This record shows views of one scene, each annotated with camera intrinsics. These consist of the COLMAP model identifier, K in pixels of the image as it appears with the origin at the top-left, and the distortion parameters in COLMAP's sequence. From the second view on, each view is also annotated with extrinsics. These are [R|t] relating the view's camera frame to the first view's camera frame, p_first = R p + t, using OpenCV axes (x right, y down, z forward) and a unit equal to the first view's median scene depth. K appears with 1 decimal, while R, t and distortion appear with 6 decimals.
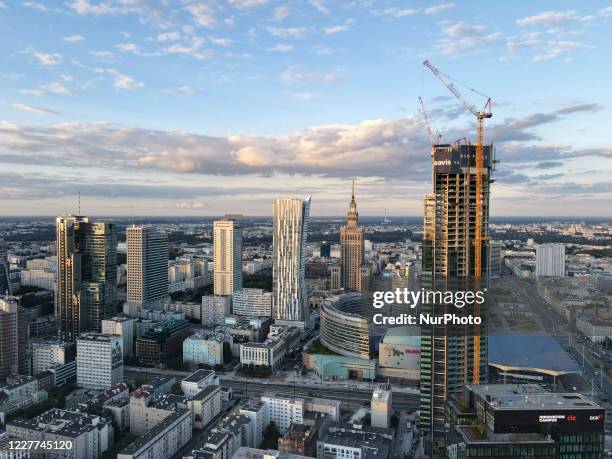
lens RADIAL K [[450.9, 0, 307.3], [0, 450.9, 226.8], [0, 0, 1]] dist [-0.002368, 0.032218]
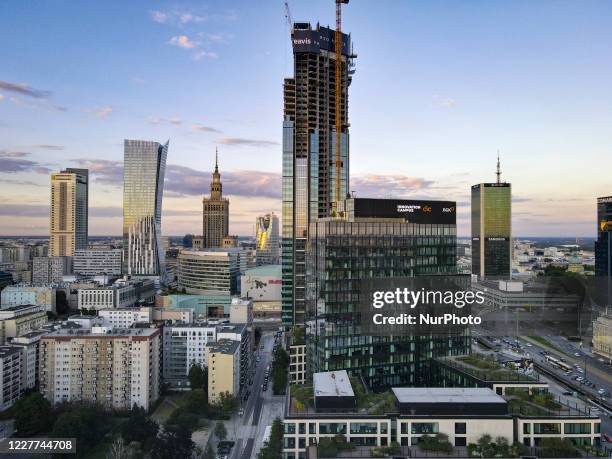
lens RADIAL K [[450.9, 0, 307.3], [0, 450.9, 226.8], [0, 0, 1]] dist [-0.002368, 0.032218]
pose [[0.958196, 0.005335, 0.286062, 0.019198], [0.007449, 0.999022, -0.043583, 0.169426], [-0.286015, 0.043892, 0.957219, 0.048674]]
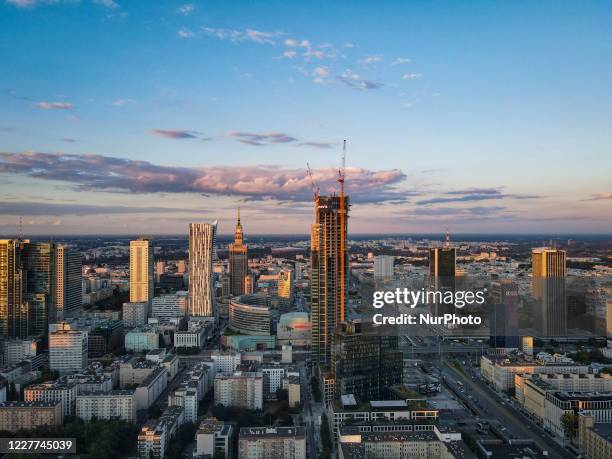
lens RADIAL K [[450.9, 0, 307.3], [0, 450.9, 226.8], [0, 0, 1]] dist [-0.002368, 0.032218]
pose [[0.949155, -0.000123, 0.314811, -0.178570], [0.012532, 0.999222, -0.037393, 0.000941], [-0.314561, 0.039436, 0.948418, -0.370467]]
